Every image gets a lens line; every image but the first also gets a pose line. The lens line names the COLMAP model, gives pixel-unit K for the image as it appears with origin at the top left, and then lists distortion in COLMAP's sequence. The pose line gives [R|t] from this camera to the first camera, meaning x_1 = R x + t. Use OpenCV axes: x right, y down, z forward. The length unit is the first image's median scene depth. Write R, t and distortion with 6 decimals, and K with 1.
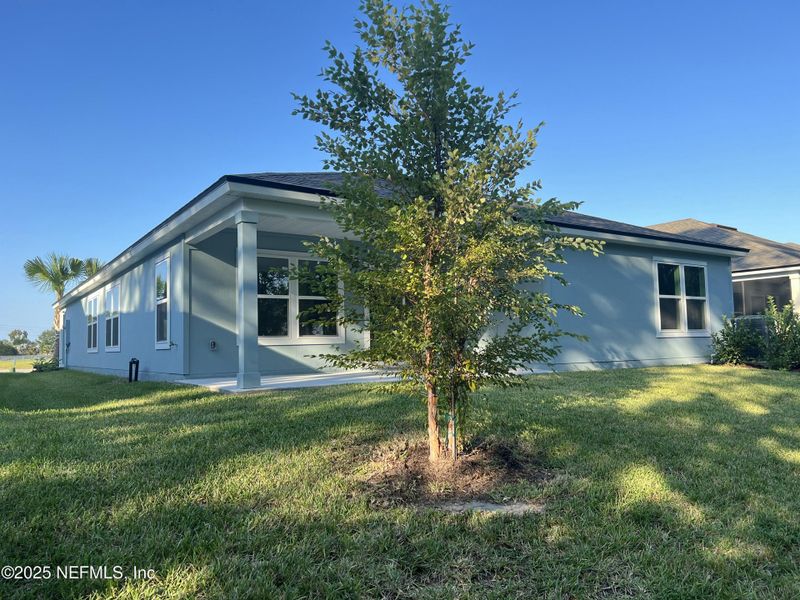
lens RADIAL K [[589.9, 0, 398.7], [0, 589.9, 298.3], [0, 0, 1]] dist [0.057634, -0.058898]
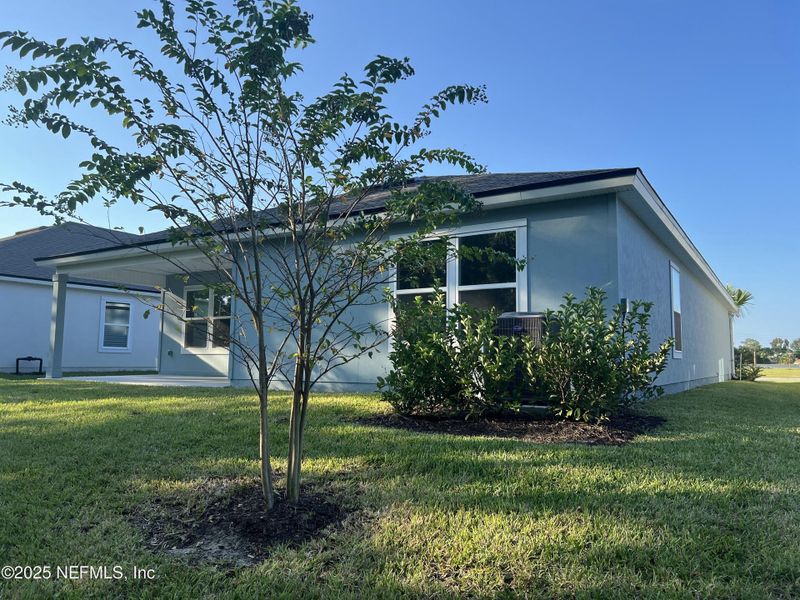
lens RADIAL K [[589.9, 0, 398.7], [0, 589.9, 298.3], [0, 0, 1]] dist [0.057634, -0.058898]
pose [[0.395108, -0.068567, -0.916072, 1.243367], [0.055843, 0.997159, -0.050551, 0.044432], [0.916936, -0.031183, 0.397814, 0.852885]]
